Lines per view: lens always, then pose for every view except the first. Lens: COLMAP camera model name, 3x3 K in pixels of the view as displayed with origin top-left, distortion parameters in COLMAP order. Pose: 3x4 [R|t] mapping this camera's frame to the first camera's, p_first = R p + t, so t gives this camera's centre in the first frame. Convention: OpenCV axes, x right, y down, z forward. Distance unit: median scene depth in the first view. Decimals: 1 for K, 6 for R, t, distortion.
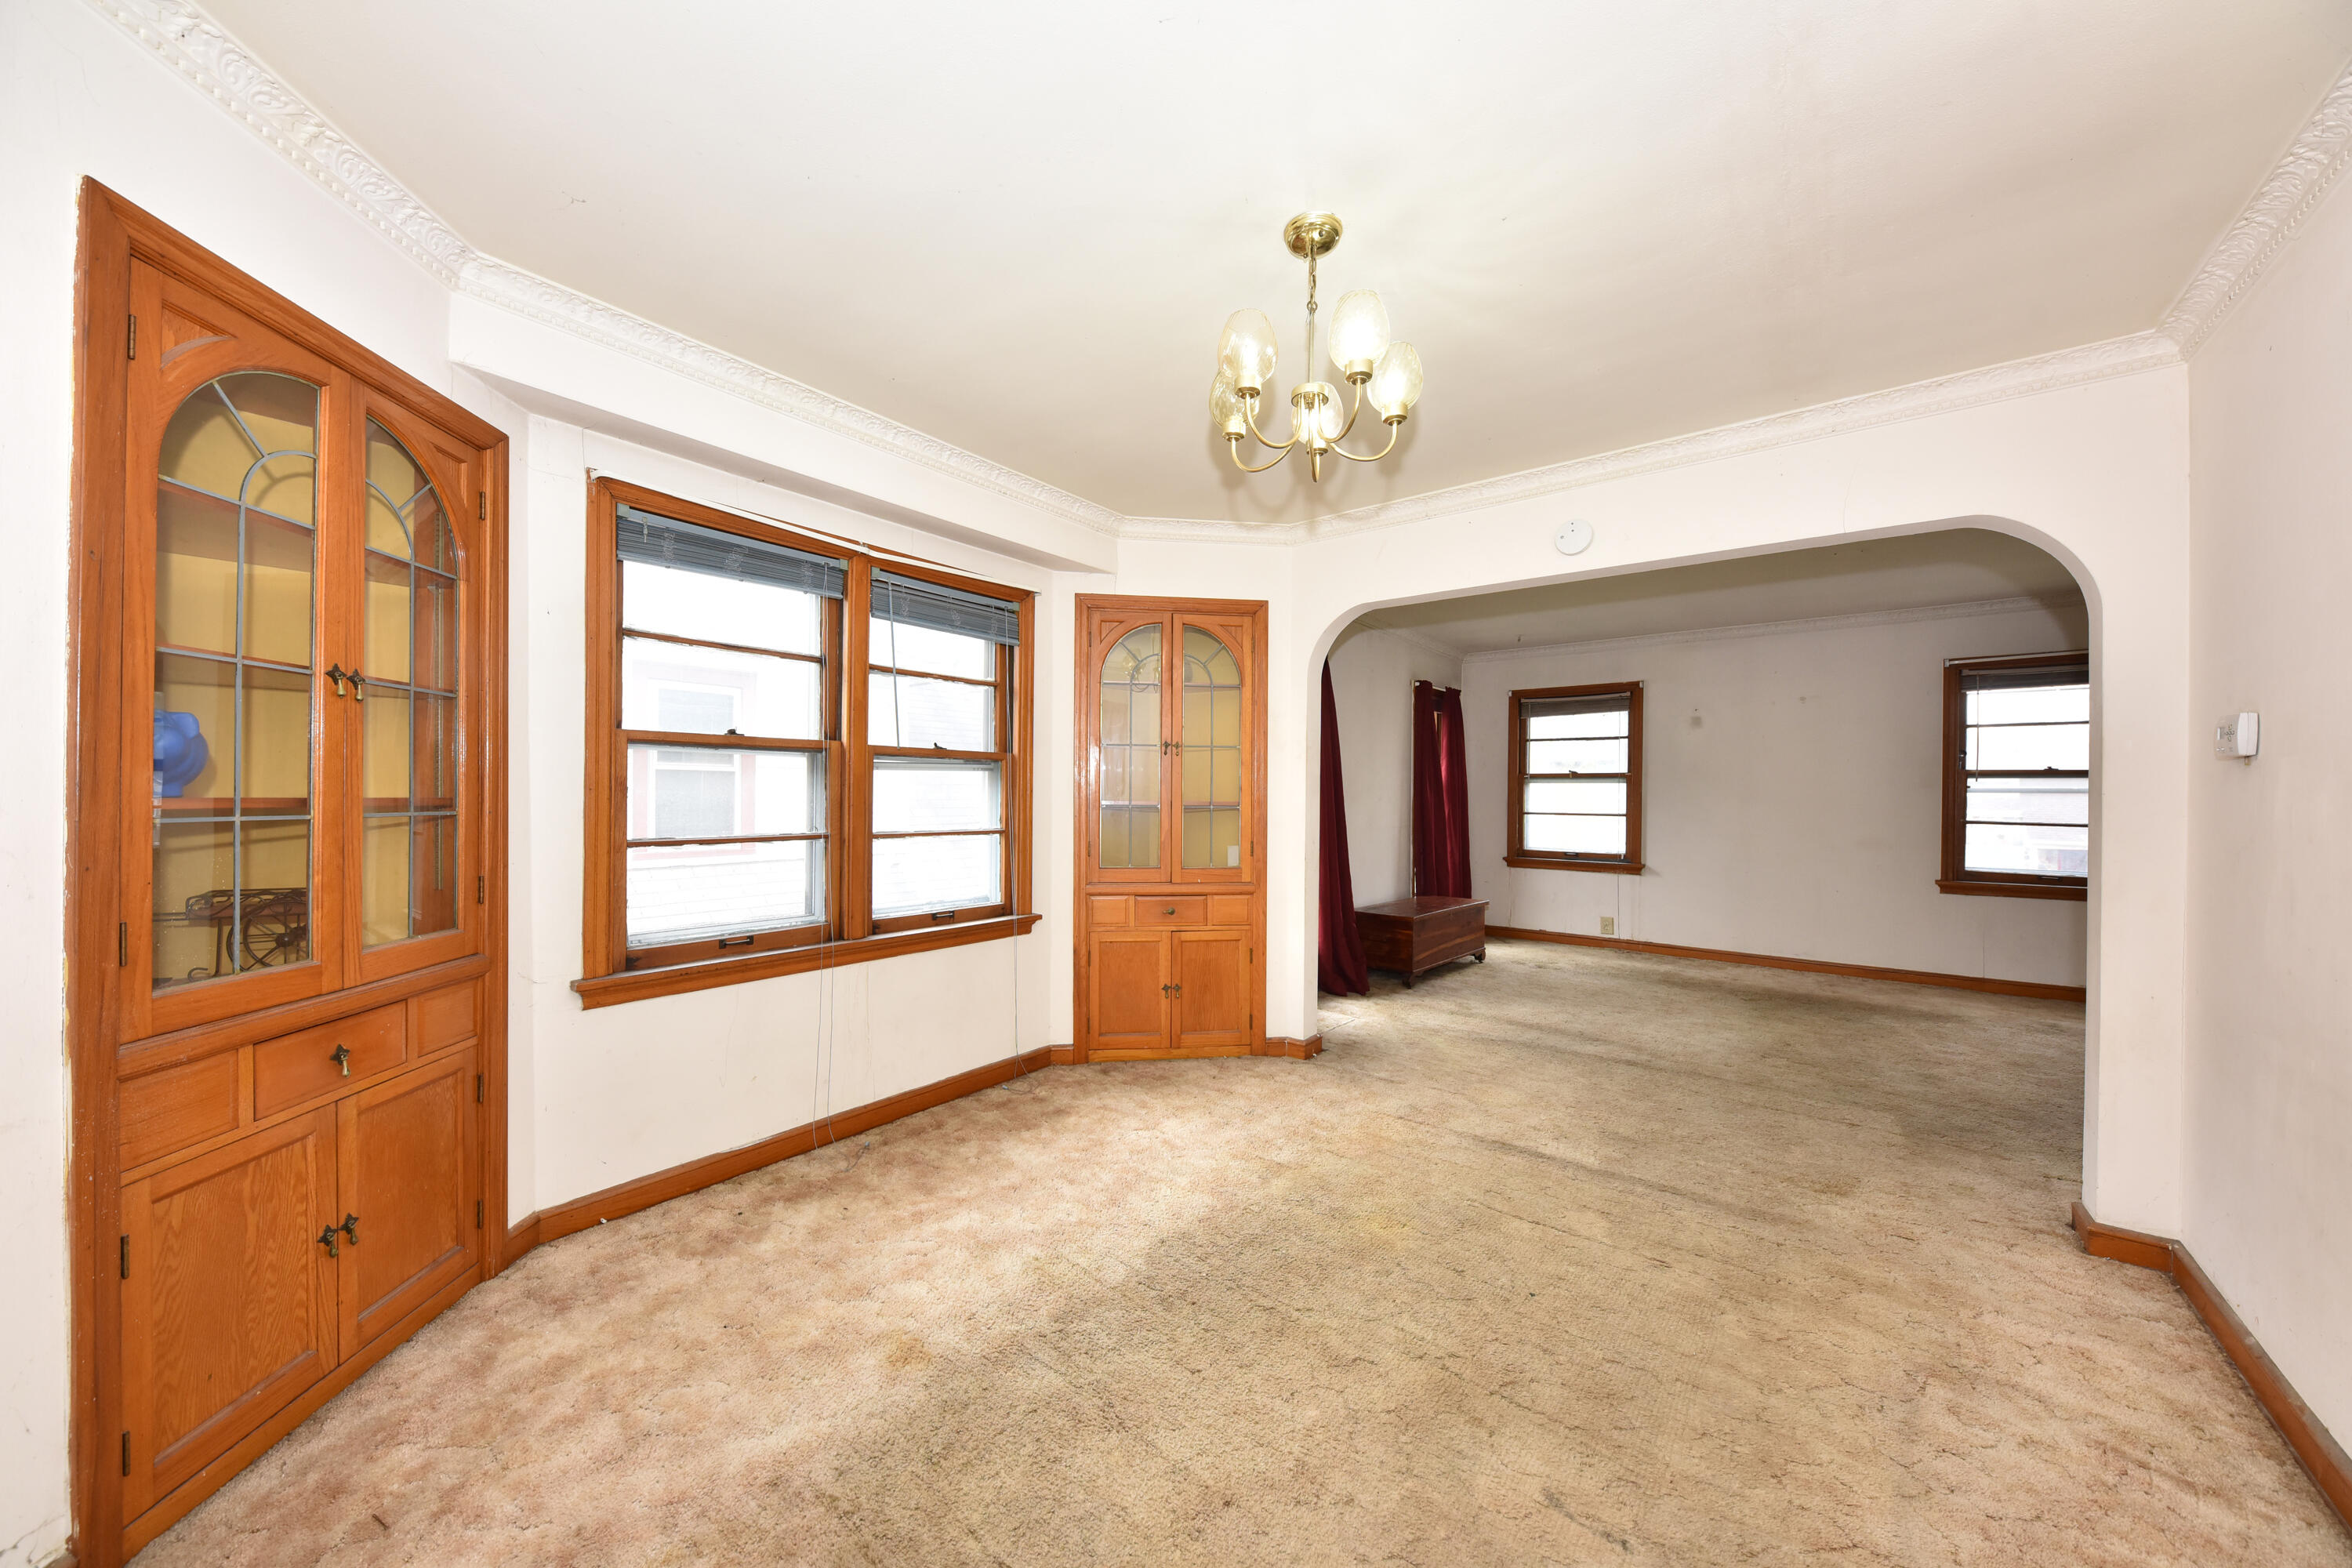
lens RADIAL K [[800.5, 0, 1178.0], [0, 800.5, 798.5], [0, 0, 1]] dist [0.007391, -0.008013]
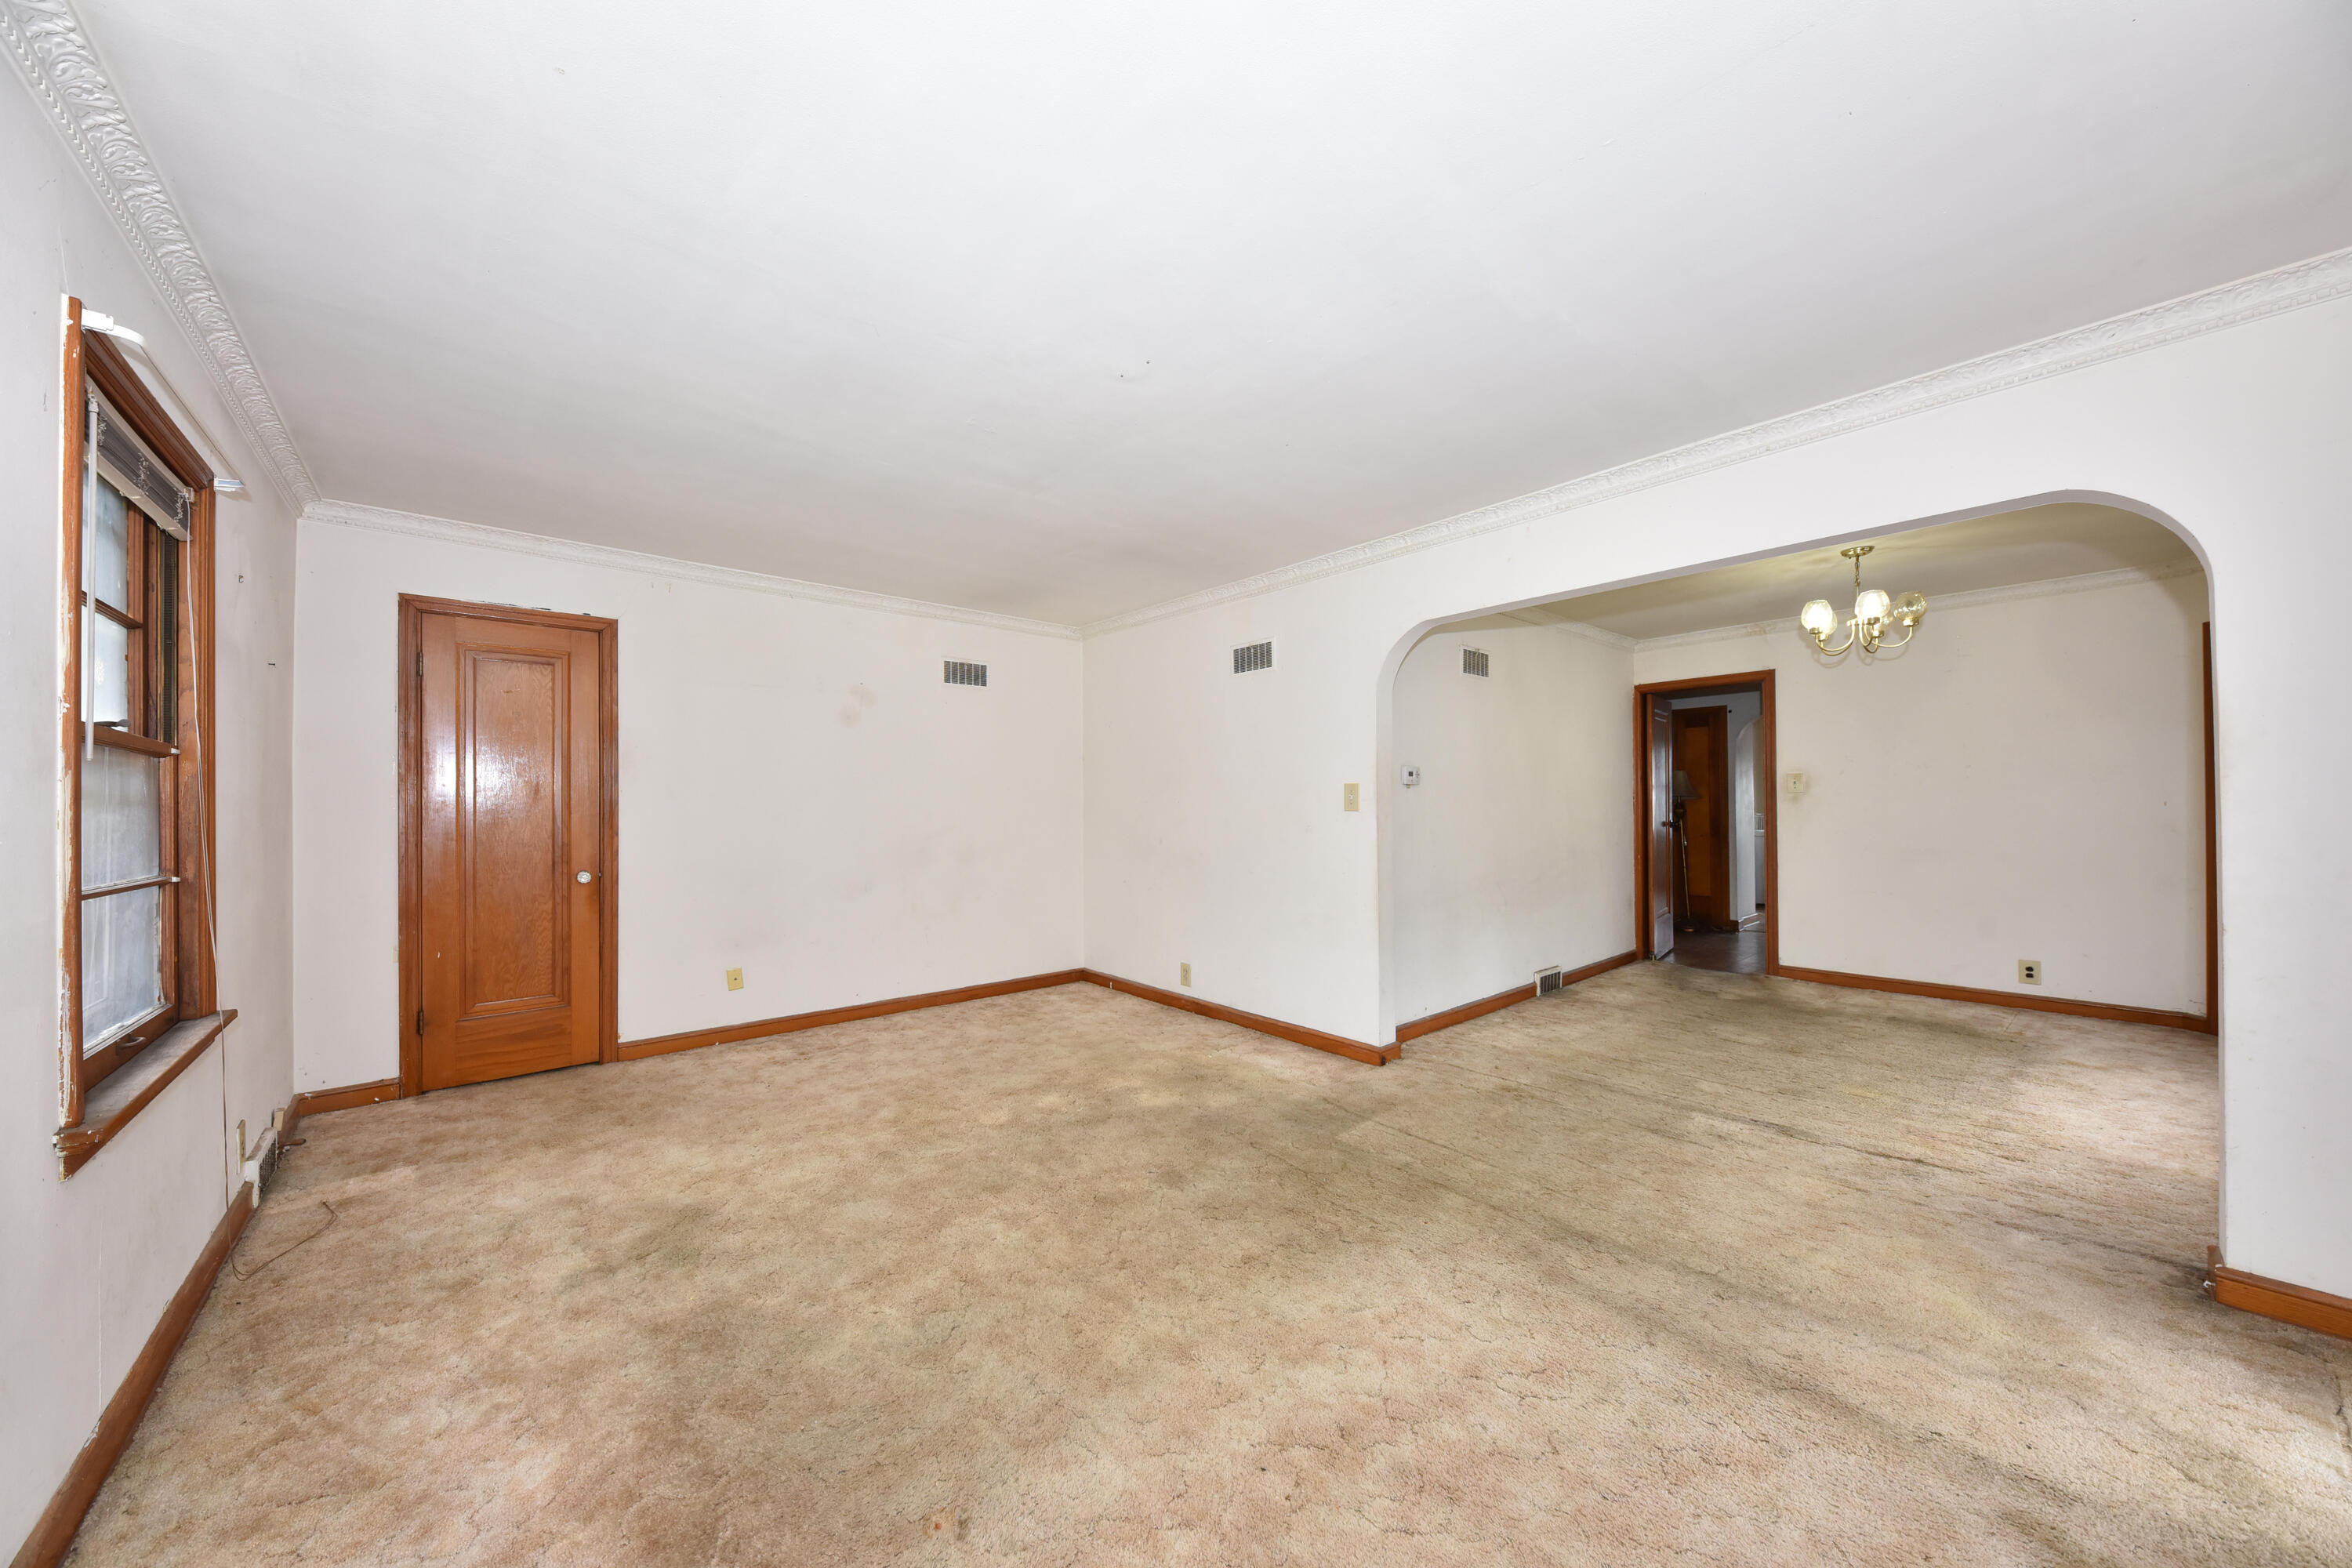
lens RADIAL K [[800.5, 0, 1178.0], [0, 800.5, 798.5], [0, 0, 1]] dist [0.007391, -0.008013]
pose [[-0.982976, 0.000057, 0.183733, 0.546526], [0.000937, 0.999988, 0.004704, -0.008015], [-0.183730, 0.004796, -0.982965, 1.193578]]
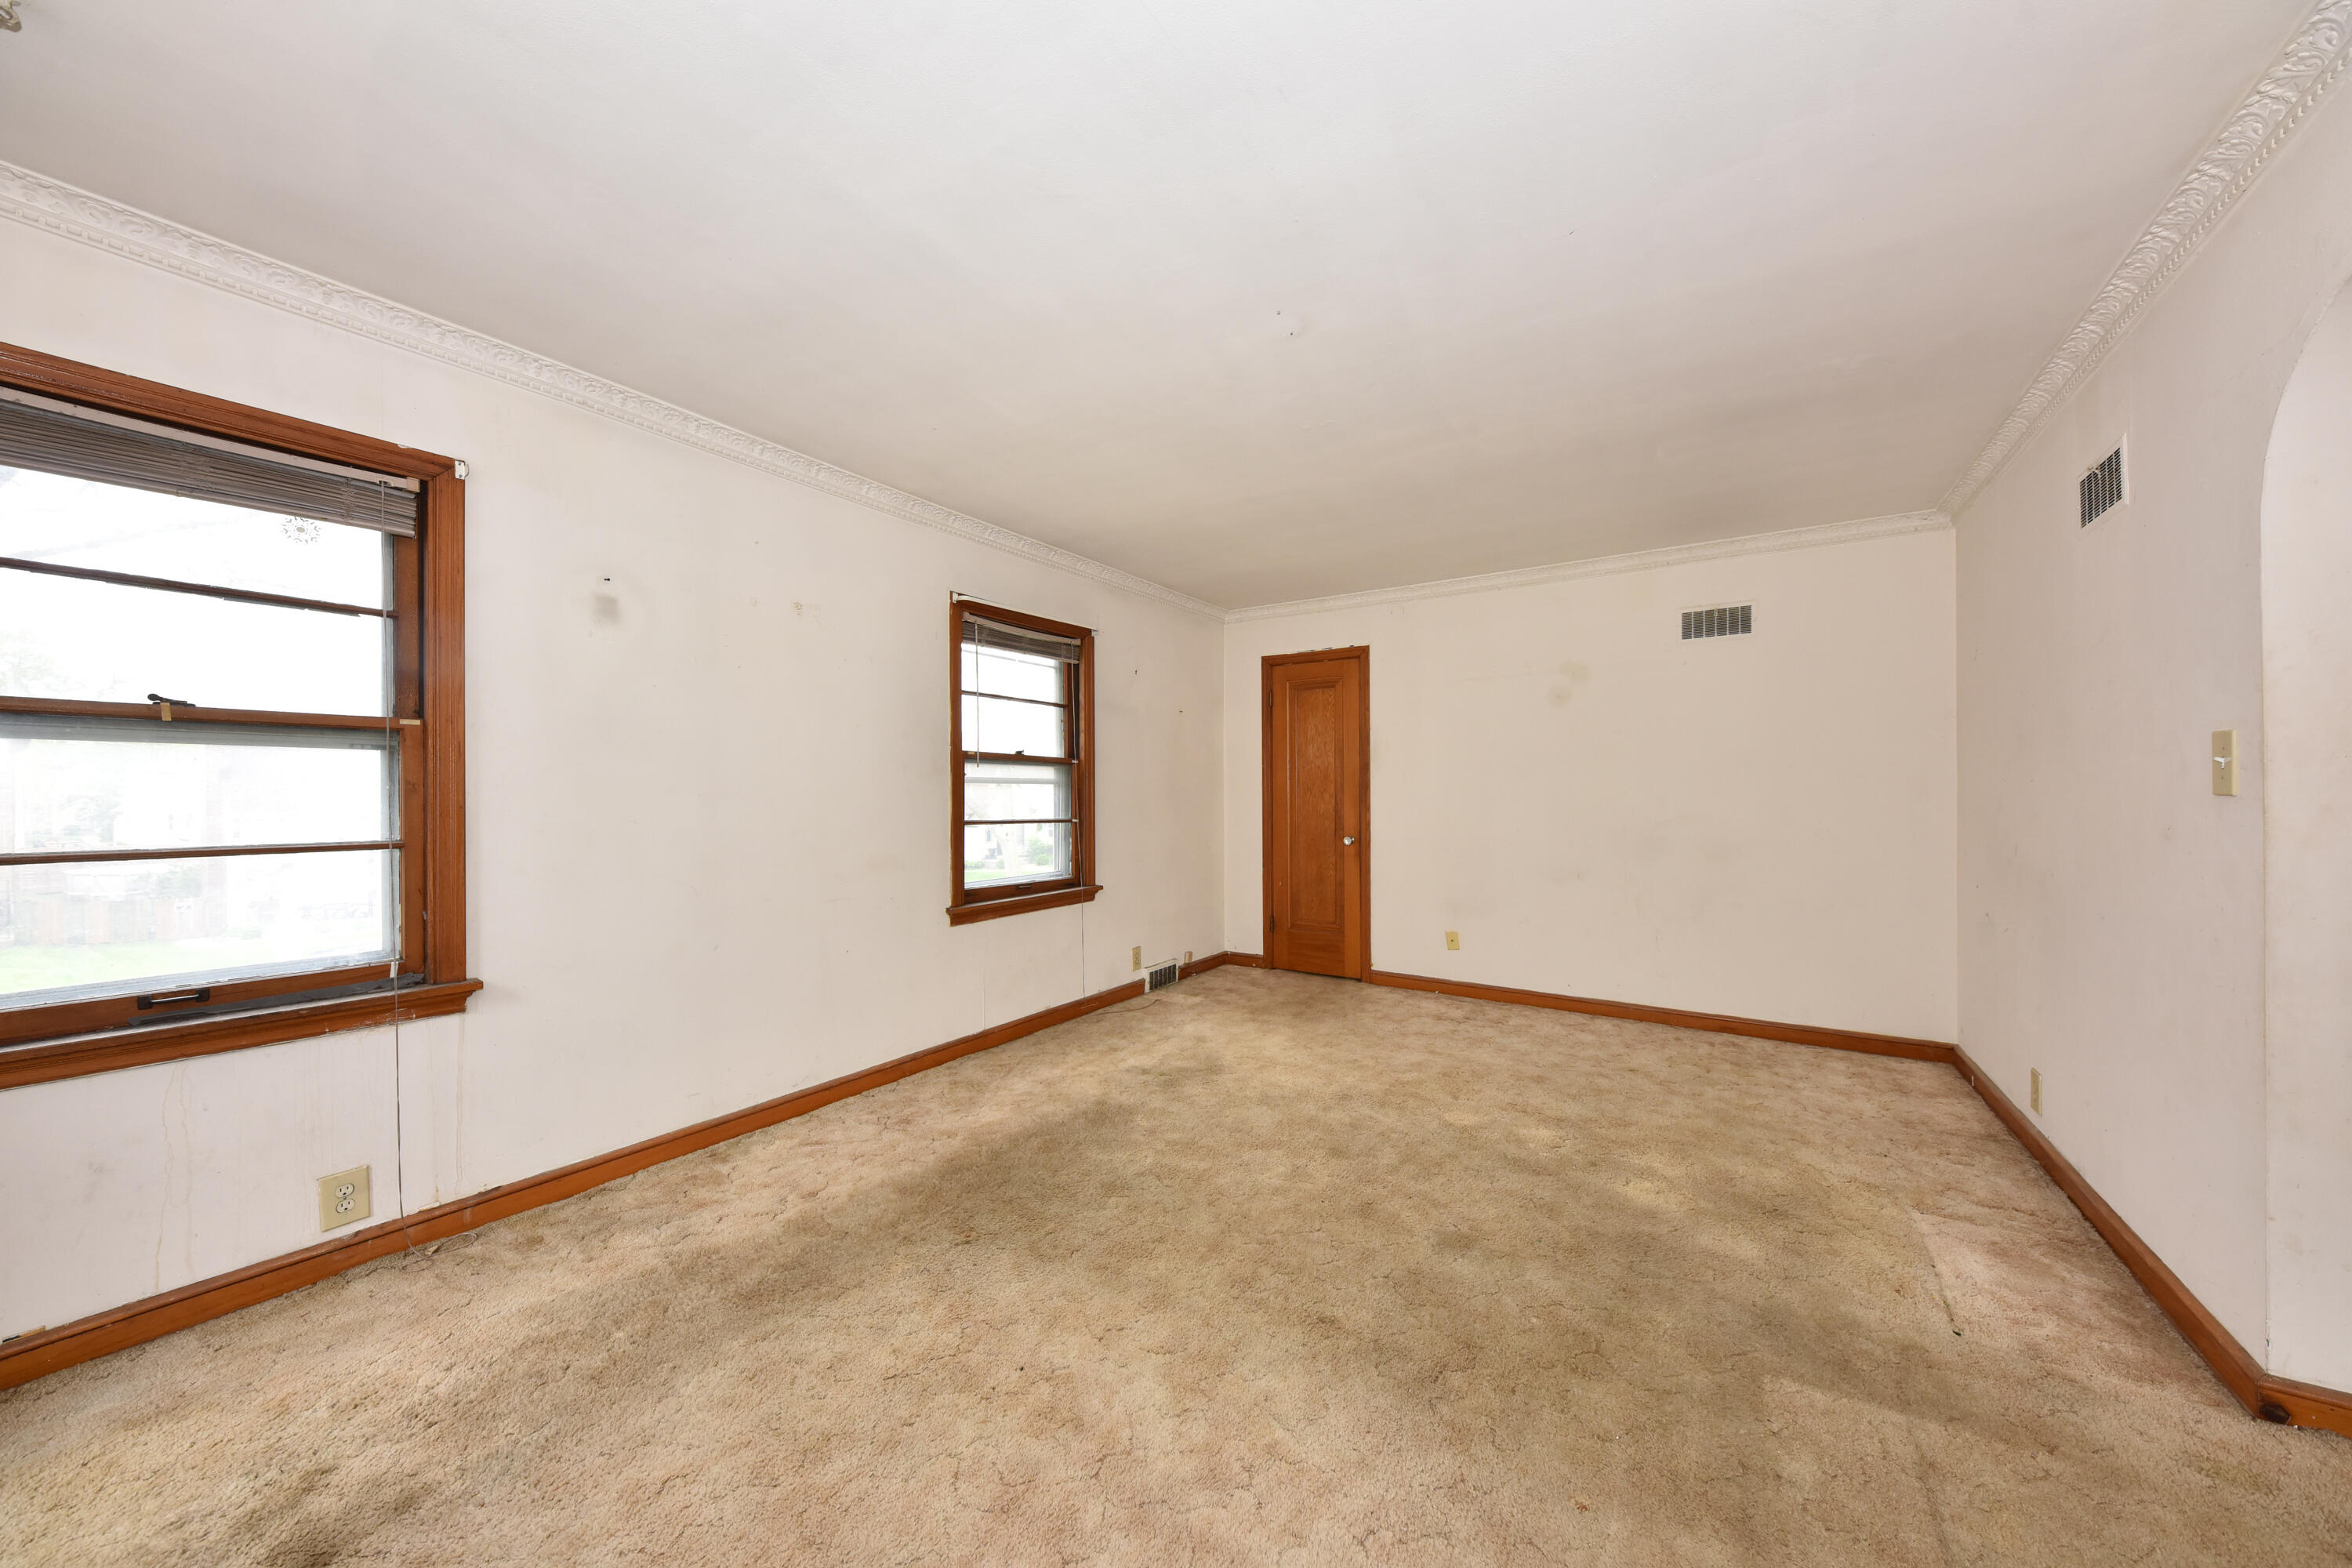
lens RADIAL K [[800.5, 0, 1178.0], [0, 800.5, 798.5], [0, 0, 1]] dist [0.007391, -0.008013]
pose [[-0.081822, -0.010048, 0.996596, 0.242643], [0.010103, 0.999889, 0.010911, 0.001403], [-0.996596, 0.010962, -0.081712, 0.865469]]
